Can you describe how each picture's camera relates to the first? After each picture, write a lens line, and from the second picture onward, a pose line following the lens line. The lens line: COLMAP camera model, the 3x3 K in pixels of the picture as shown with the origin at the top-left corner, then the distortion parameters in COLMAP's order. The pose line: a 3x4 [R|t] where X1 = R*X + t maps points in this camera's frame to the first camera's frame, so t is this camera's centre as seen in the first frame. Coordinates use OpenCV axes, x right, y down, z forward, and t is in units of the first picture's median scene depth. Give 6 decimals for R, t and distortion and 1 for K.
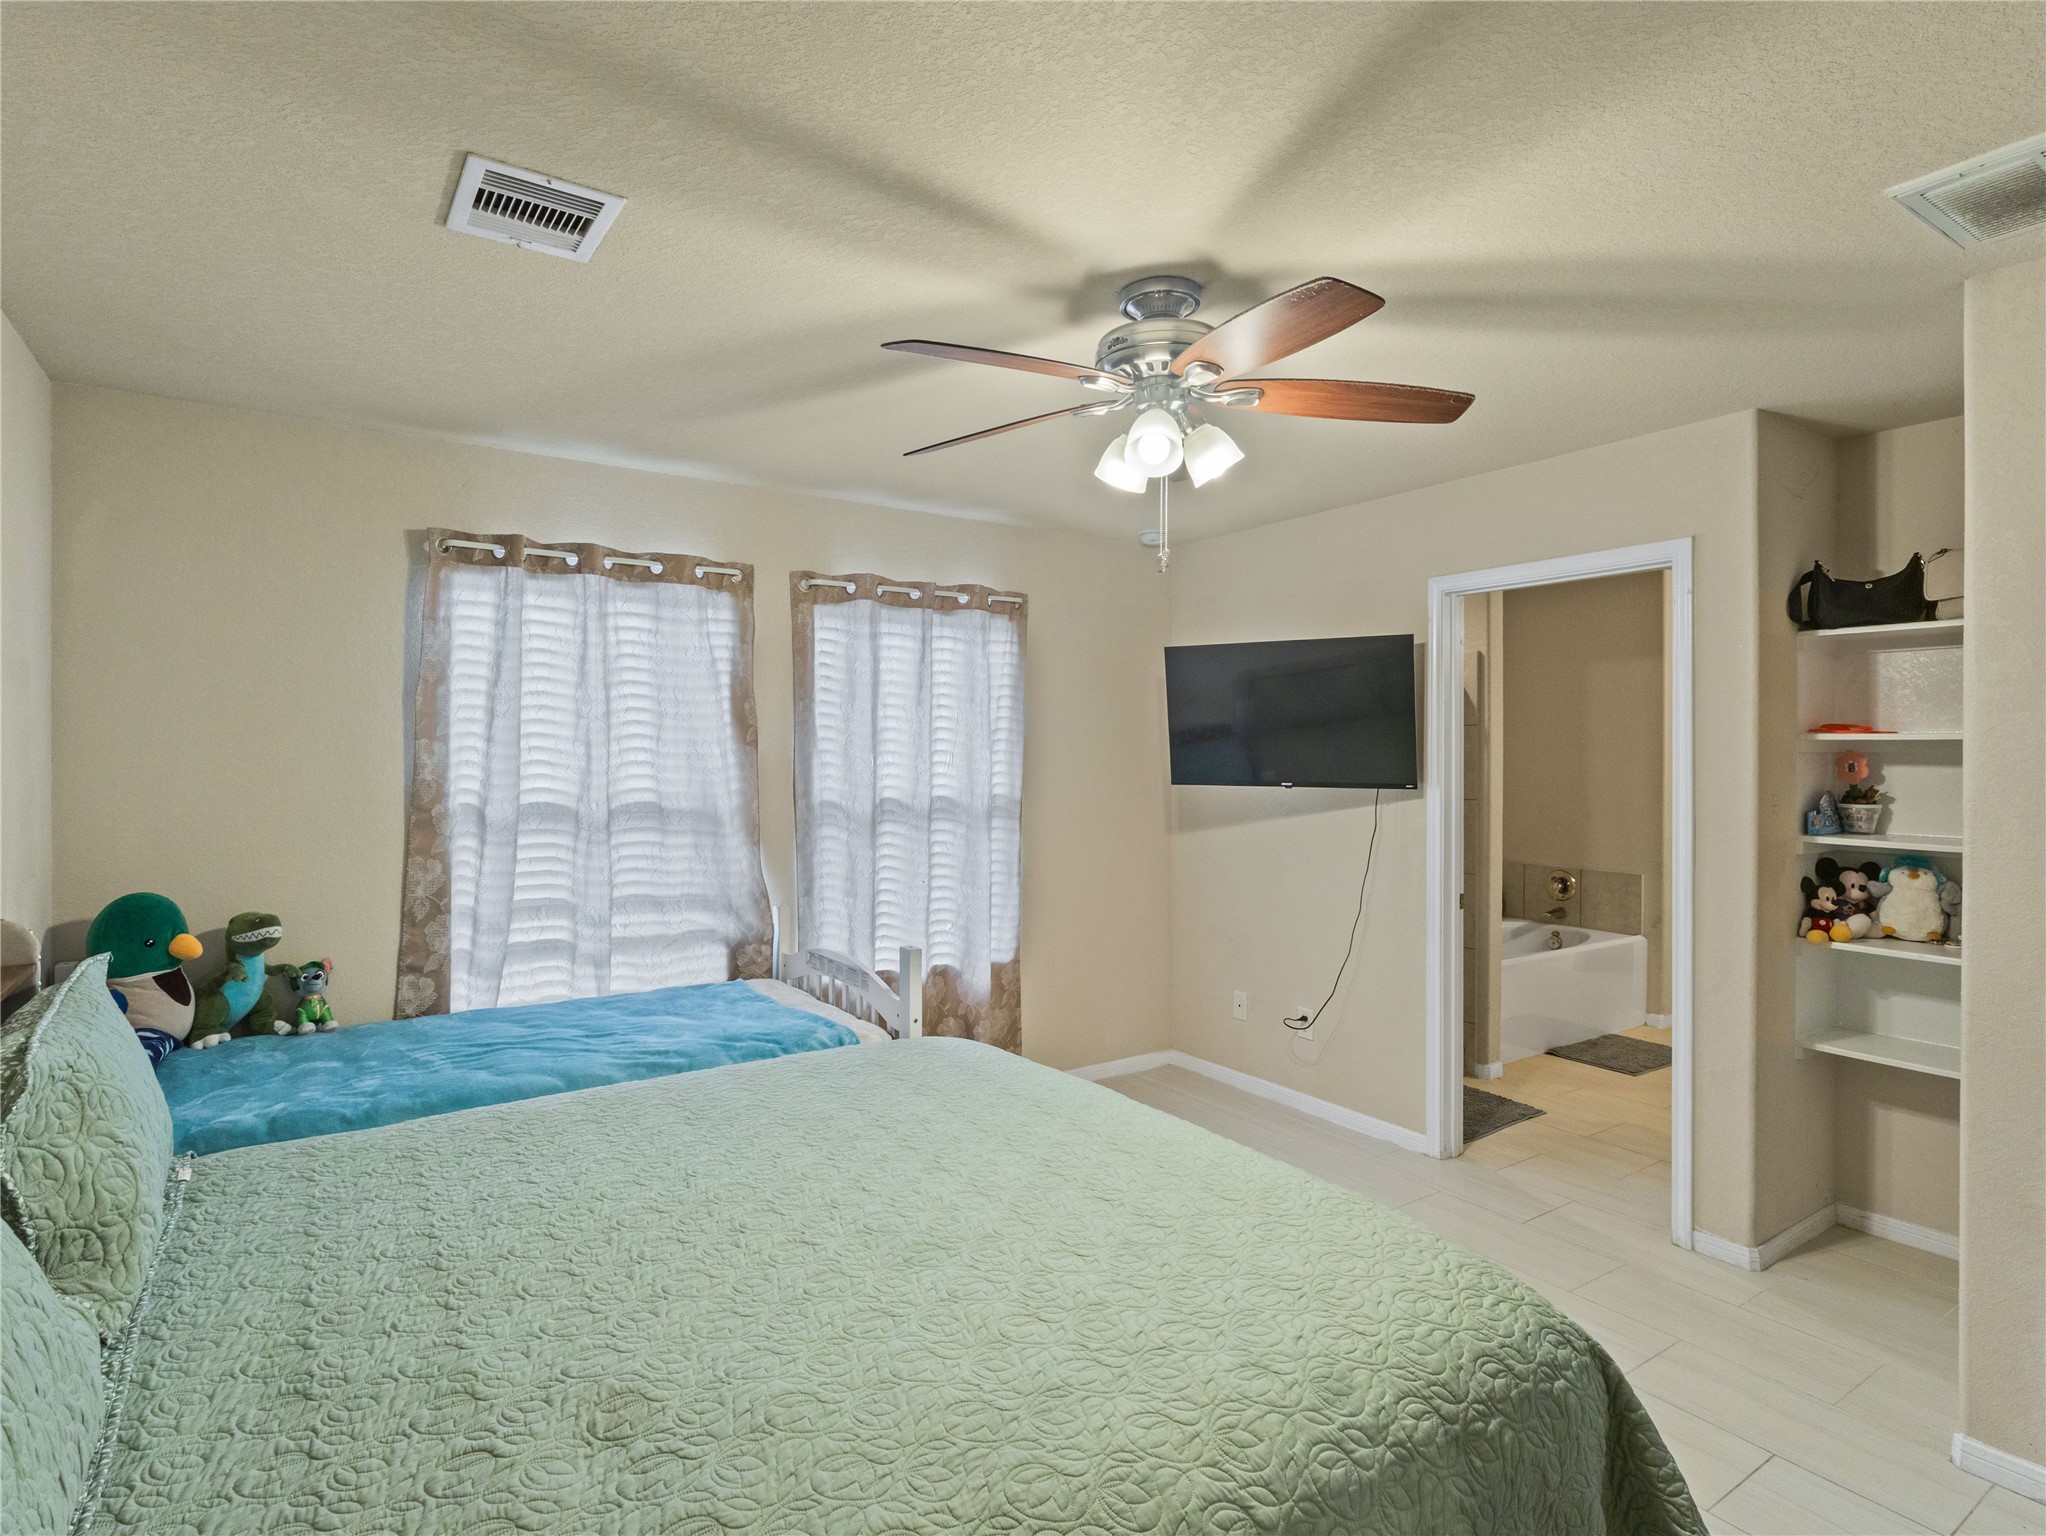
lens RADIAL K [[1062.3, 0, 1016.9], [0, 1062.3, 754.1], [0, 0, 1]] dist [-0.001977, -0.000463]
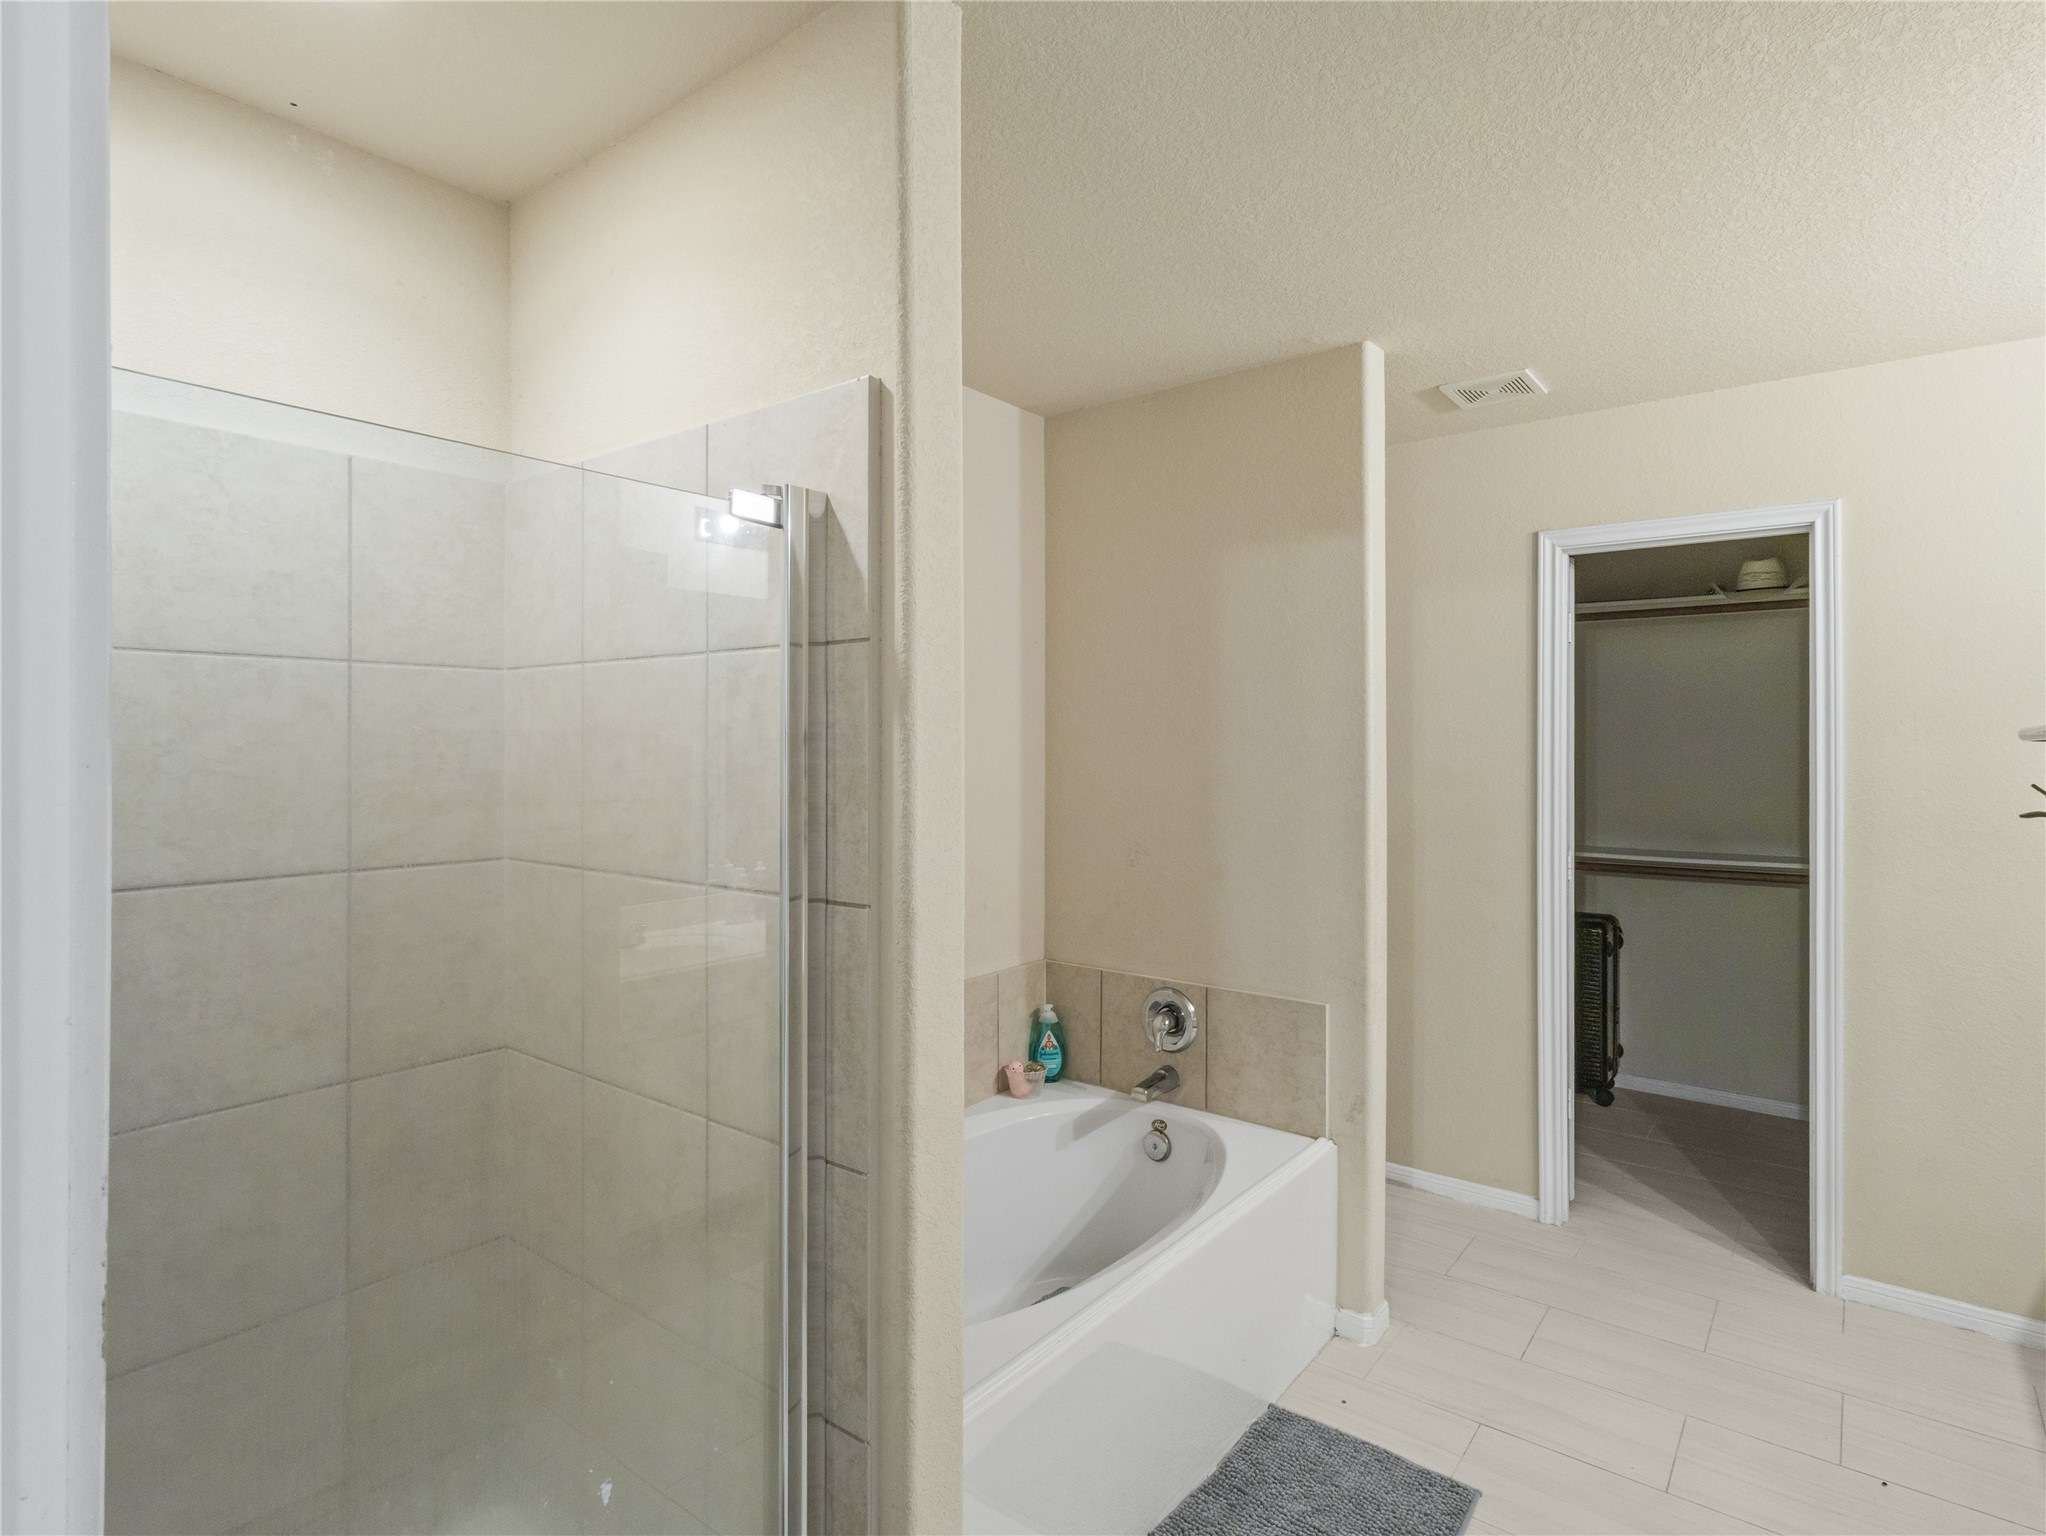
lens RADIAL K [[1062.3, 0, 1016.9], [0, 1062.3, 754.1], [0, 0, 1]] dist [-0.001977, -0.000463]
pose [[0.954484, -0.005117, 0.298218, 0.310078], [0.006155, 0.999978, -0.002543, 0.005431], [-0.298198, 0.004262, 0.954494, 0.573033]]
